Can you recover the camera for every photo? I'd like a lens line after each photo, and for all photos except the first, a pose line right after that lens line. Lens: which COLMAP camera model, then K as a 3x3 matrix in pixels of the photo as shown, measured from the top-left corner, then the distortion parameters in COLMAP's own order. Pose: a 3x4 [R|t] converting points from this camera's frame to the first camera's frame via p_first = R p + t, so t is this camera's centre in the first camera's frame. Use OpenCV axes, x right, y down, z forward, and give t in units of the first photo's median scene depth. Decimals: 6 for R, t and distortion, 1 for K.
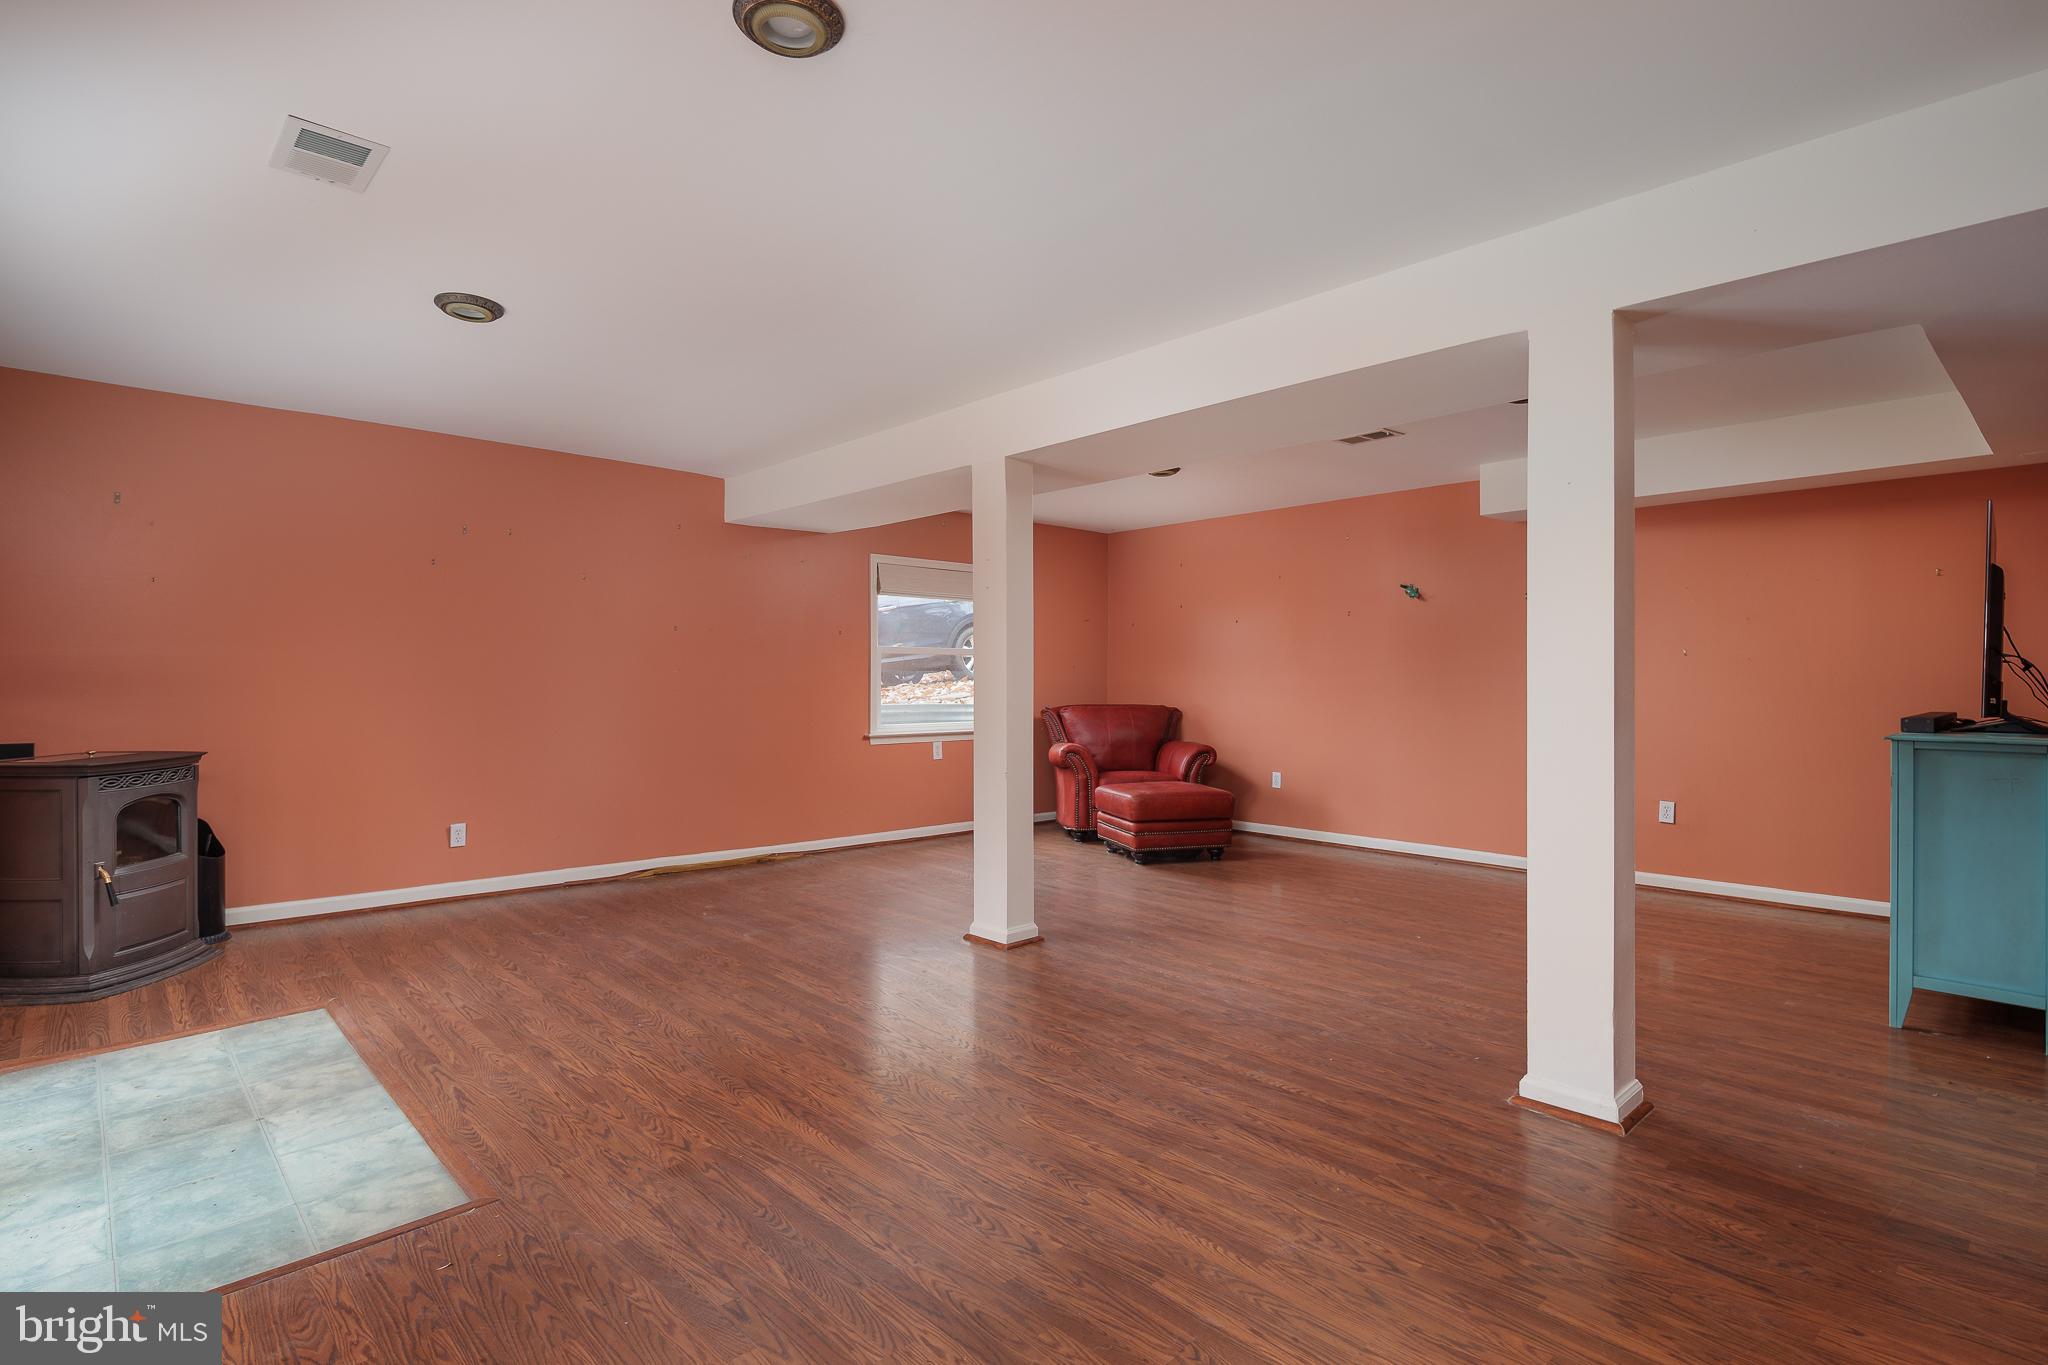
lens RADIAL K [[997.4, 0, 1031.5], [0, 997.4, 688.0], [0, 0, 1]] dist [0.001082, -0.003203]
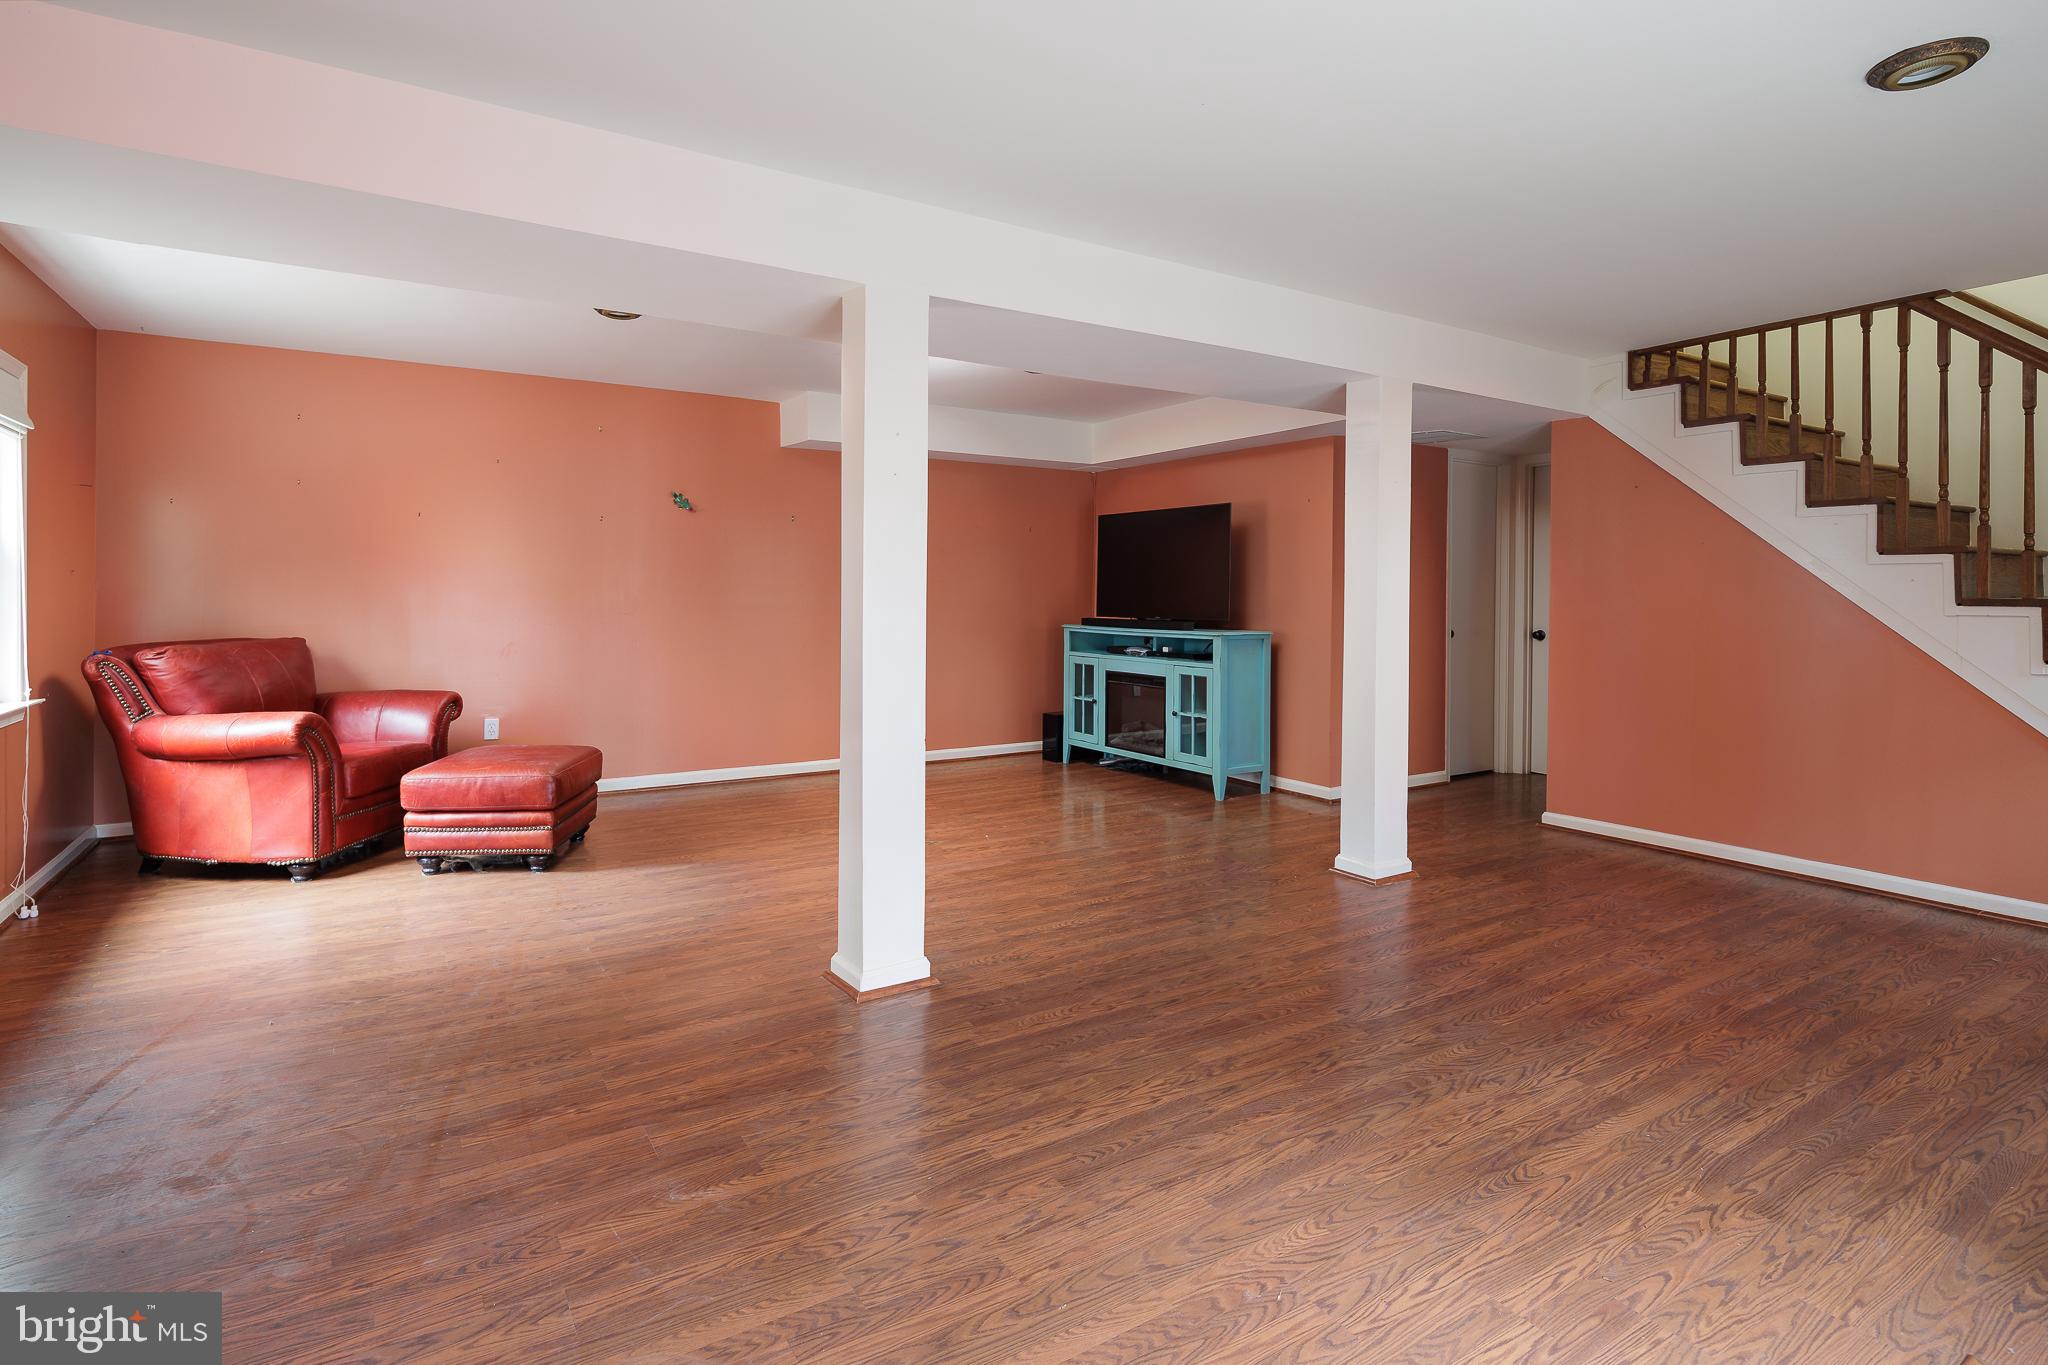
lens RADIAL K [[997.4, 0, 990.5], [0, 997.4, 586.6], [0, 0, 1]] dist [0.001082, -0.003203]
pose [[0.209742, 0.003040, 0.977752, -0.942061], [0.001321, 0.999993, -0.003393, -0.029065], [-0.977756, 0.002003, 0.209737, 1.050438]]
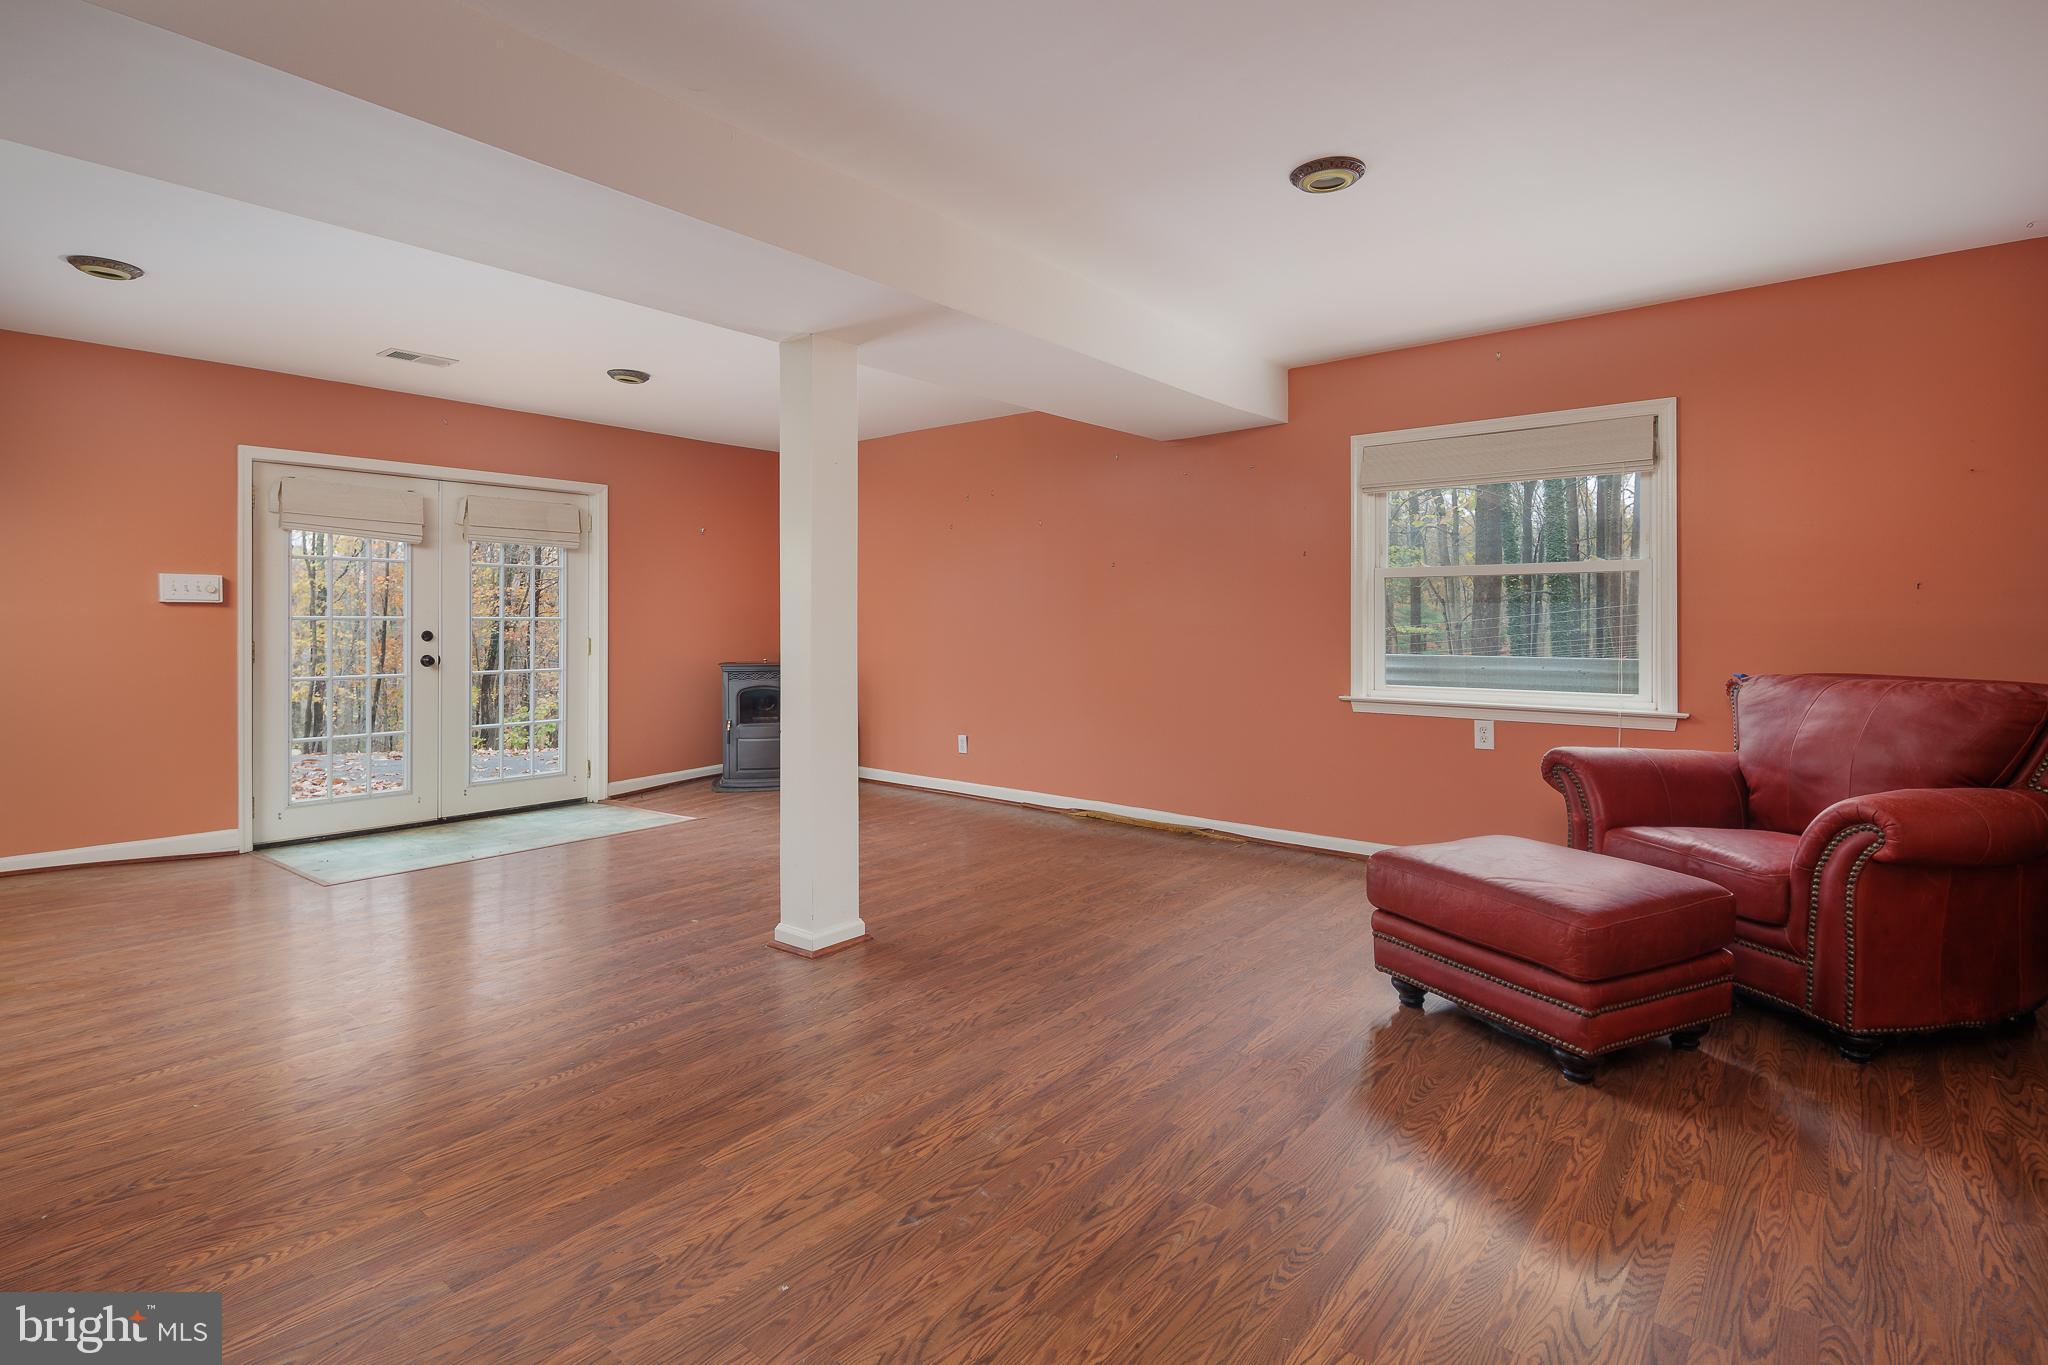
lens RADIAL K [[997.4, 0, 1009.1], [0, 997.4, 626.5], [0, 0, 1]] dist [0.001082, -0.003203]
pose [[0.118205, 0.002813, -0.992985, 1.065229], [-0.005100, 0.999985, 0.002225, -0.007023], [0.992976, 0.004801, 0.118218, 1.427301]]
